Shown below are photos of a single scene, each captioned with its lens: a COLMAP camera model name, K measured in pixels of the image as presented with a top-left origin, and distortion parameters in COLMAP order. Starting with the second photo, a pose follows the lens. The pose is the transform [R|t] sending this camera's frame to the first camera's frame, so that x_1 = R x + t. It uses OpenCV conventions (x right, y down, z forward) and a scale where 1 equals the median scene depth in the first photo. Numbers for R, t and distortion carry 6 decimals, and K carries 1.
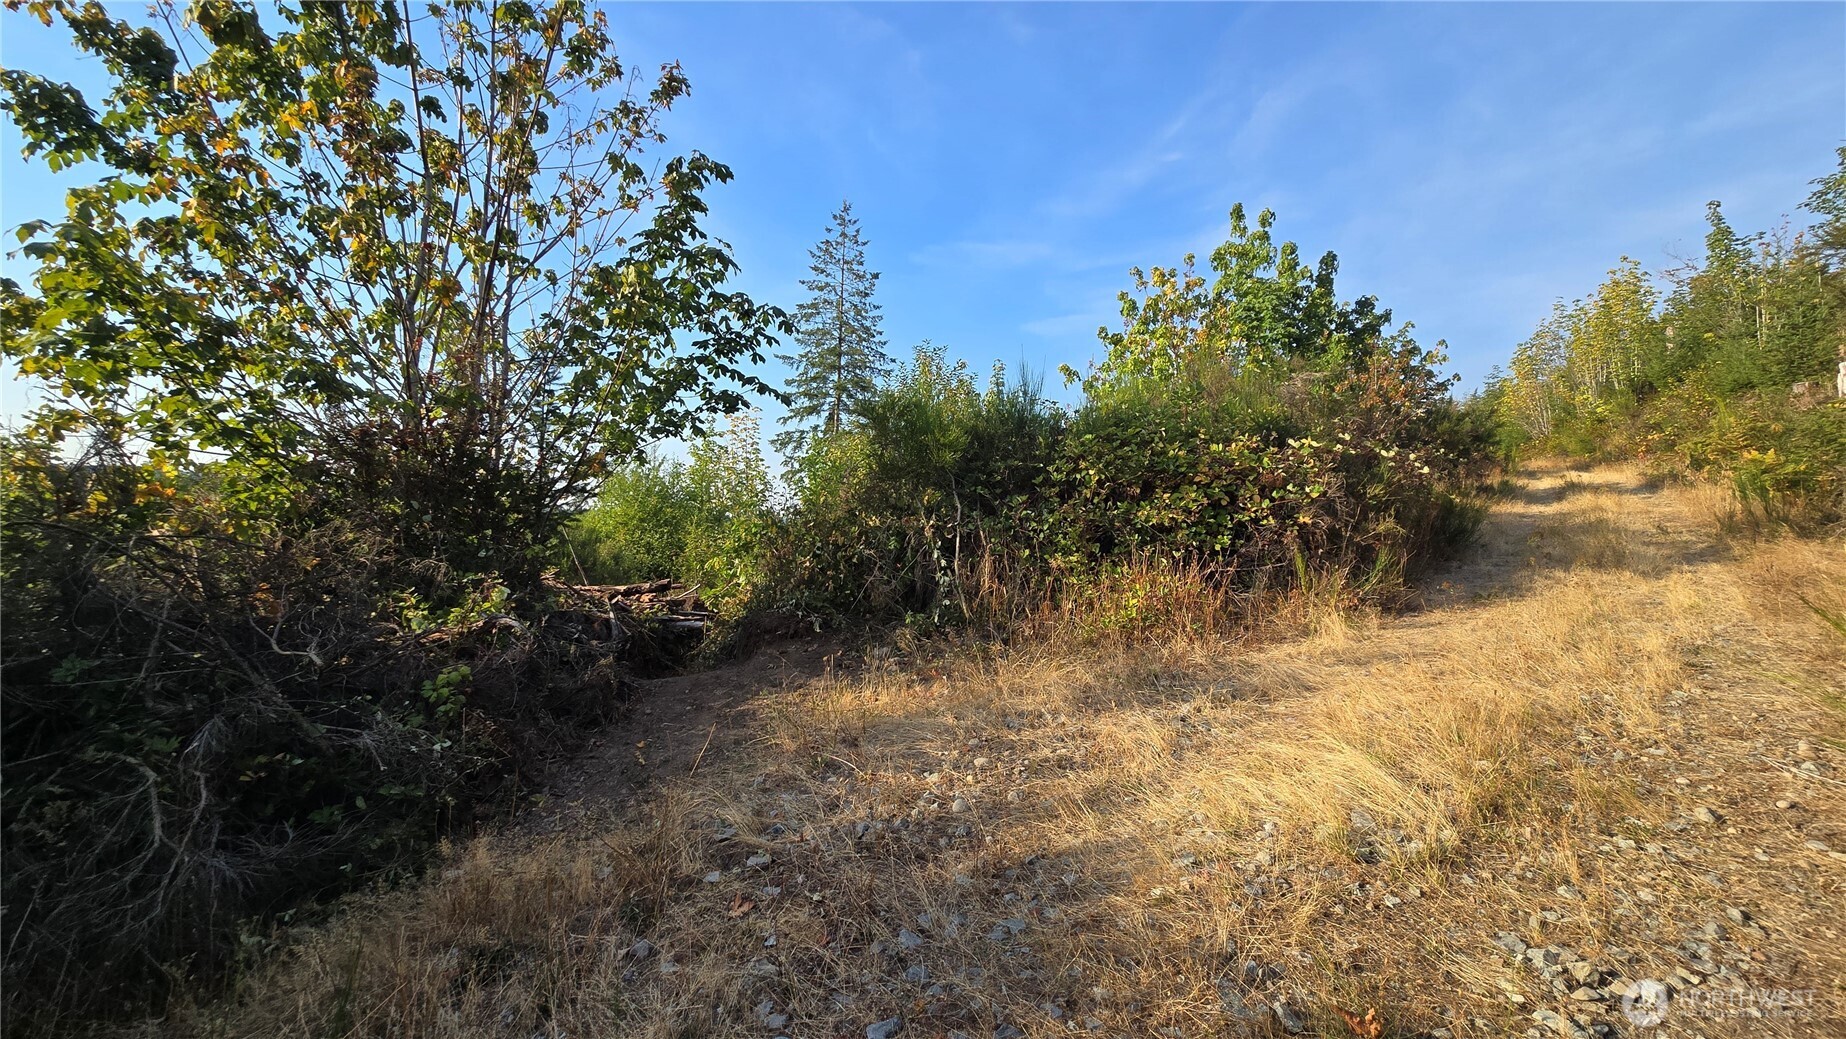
lens RADIAL K [[754.8, 0, 916.8], [0, 754.8, 509.6], [0, 0, 1]] dist [0.002539, 0.000627]
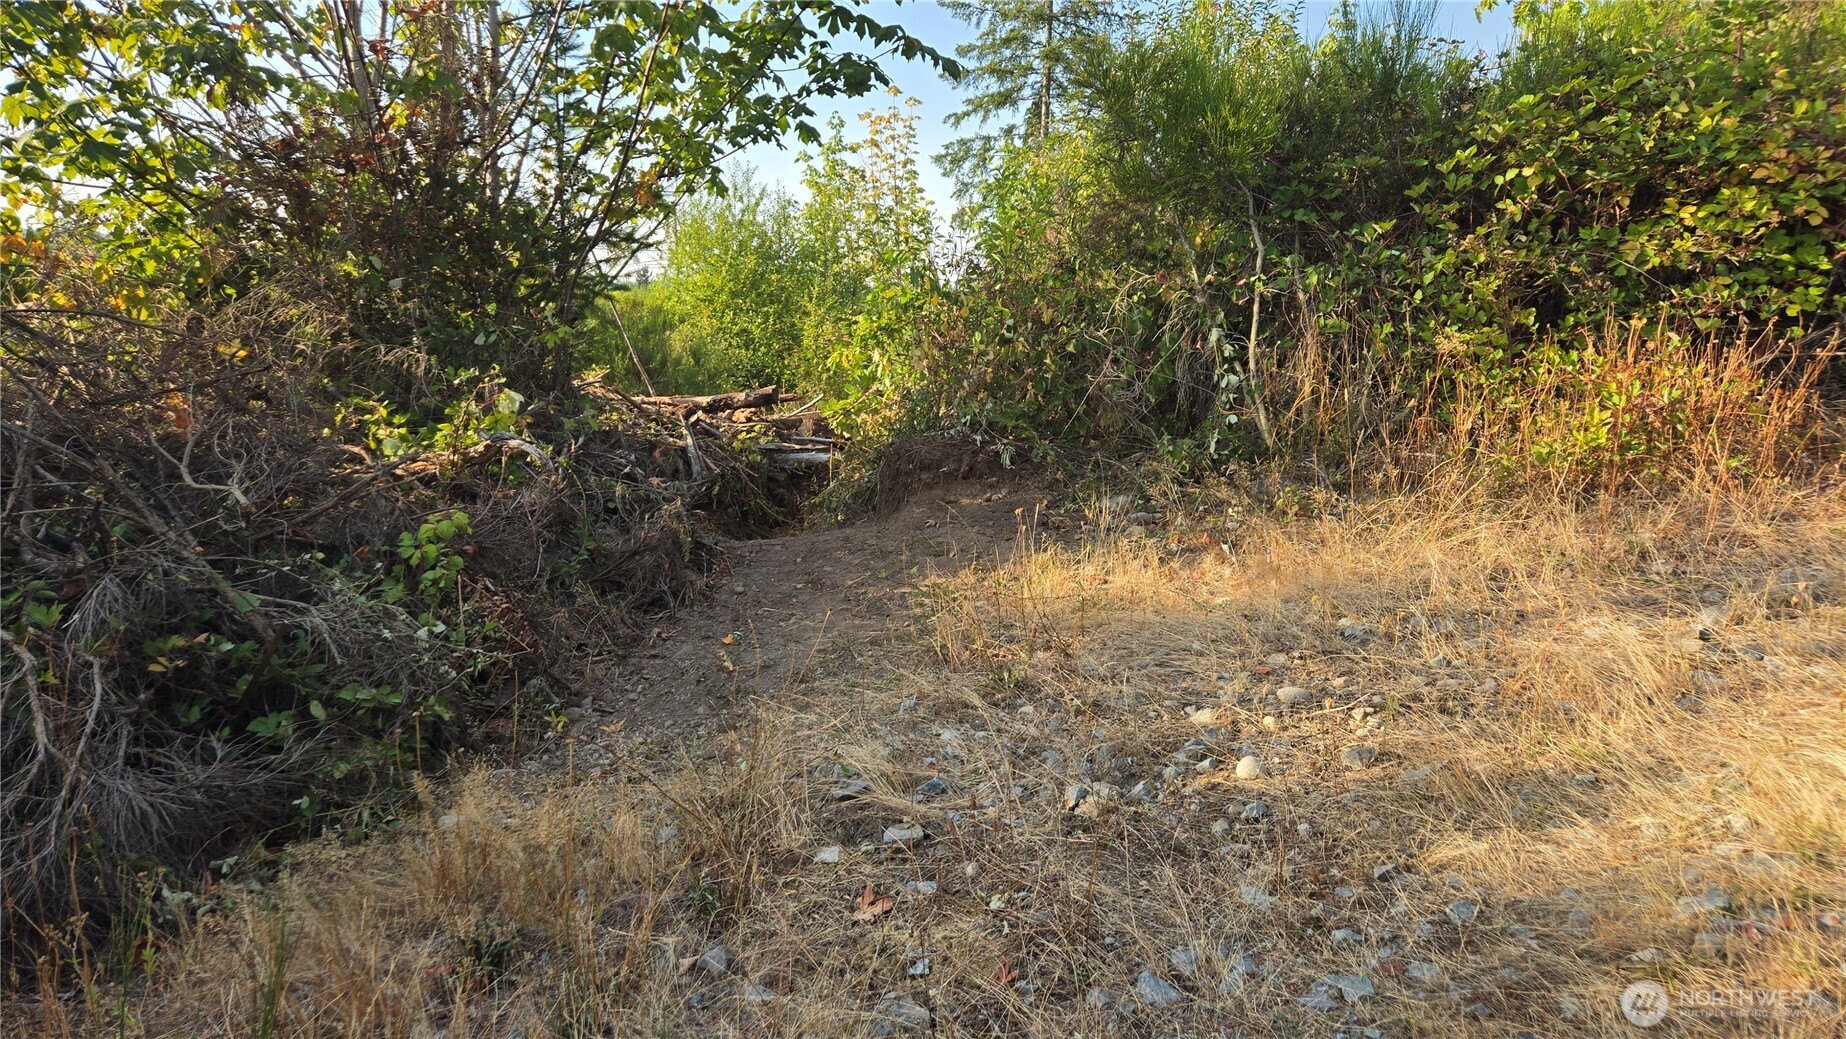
lens RADIAL K [[1237.9, 0, 926.1], [0, 1237.9, 493.3], [0, 0, 1]] dist [0.084431, -0.069986]
pose [[0.979731, 0.014956, -0.199757, 0.001390], [0.020082, 0.984851, 0.172235, 0.012168], [0.199307, -0.172755, 0.964589, 0.042376]]
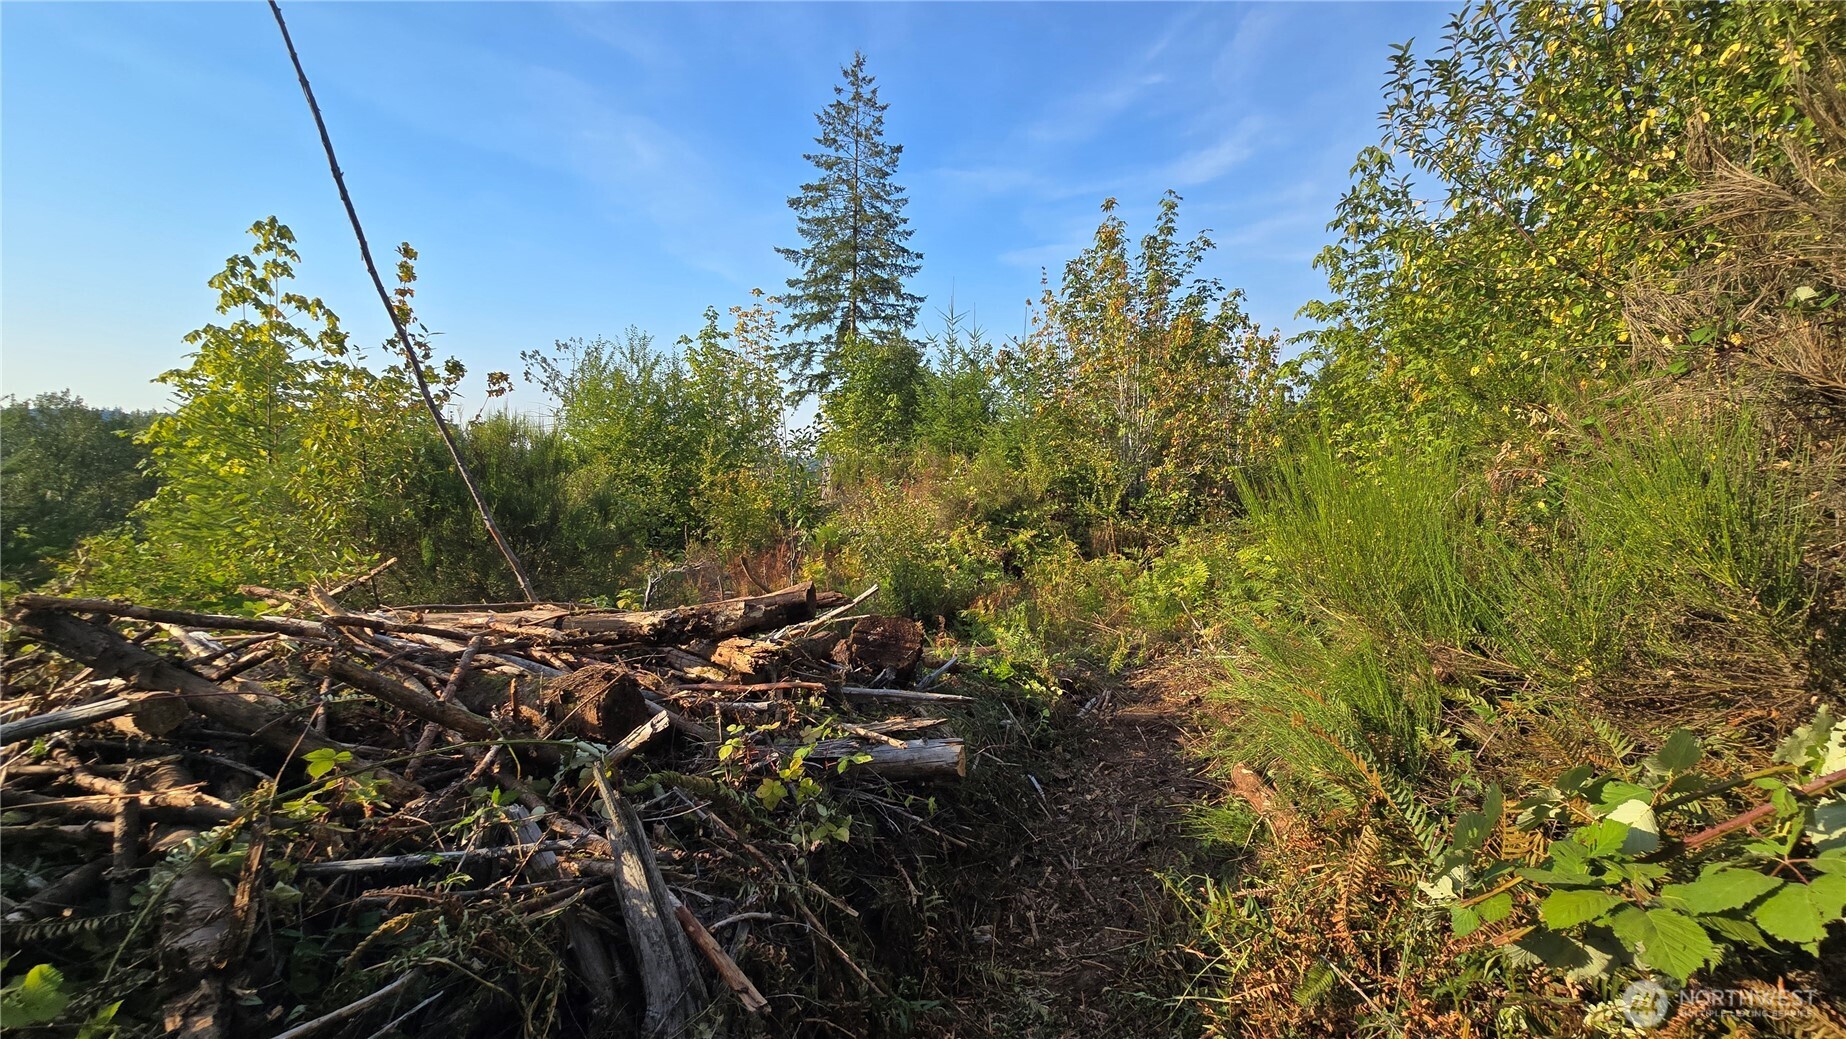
lens RADIAL K [[758.3, 0, 924.2], [0, 758.3, 509.8], [0, 0, 1]] dist [0.005977, -0.002912]
pose [[0.999272, -0.014560, 0.035249, -0.645860], [0.011431, 0.996107, 0.087414, 0.086512], [-0.036384, -0.086947, 0.995548, 1.568667]]
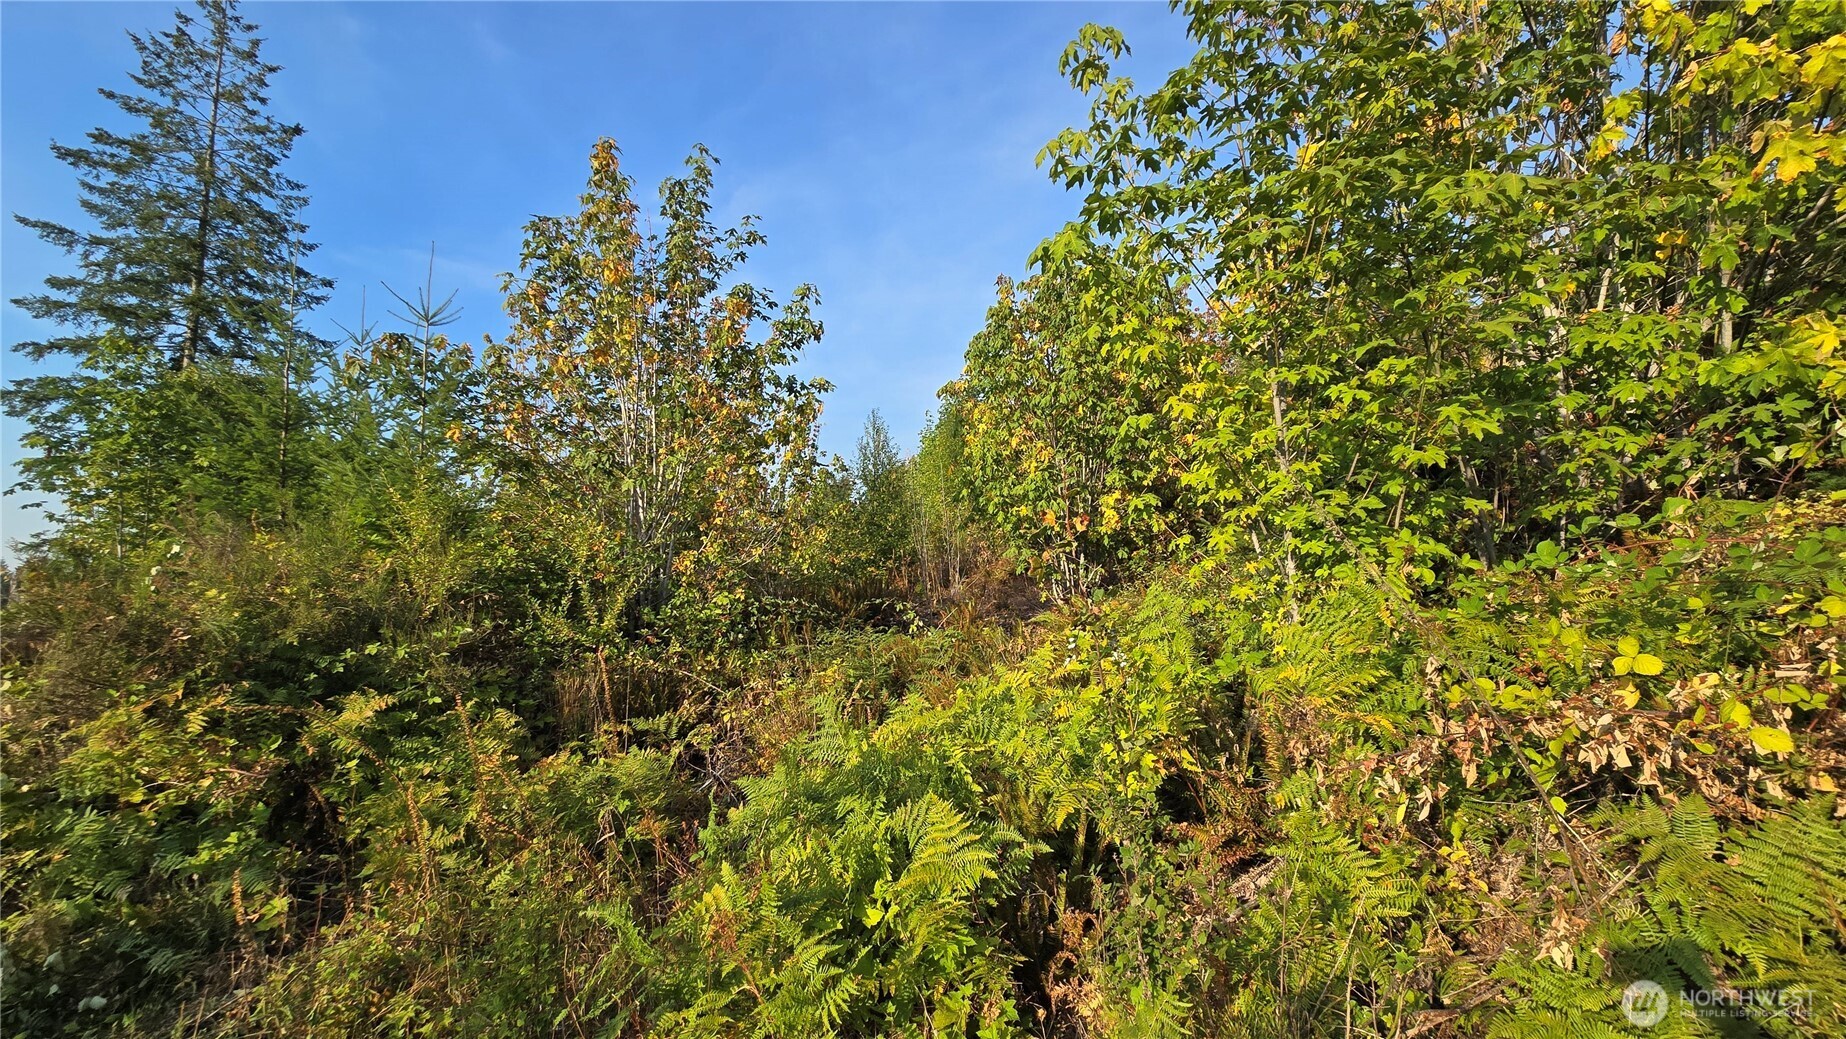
lens RADIAL K [[754.8, 0, 916.8], [0, 754.8, 509.6], [0, 0, 1]] dist [0.002539, 0.000627]
pose [[0.791408, 0.028250, 0.610635, -0.248086], [0.012170, 0.998005, -0.061945, 0.216229], [-0.611167, 0.056455, 0.789486, 2.911755]]
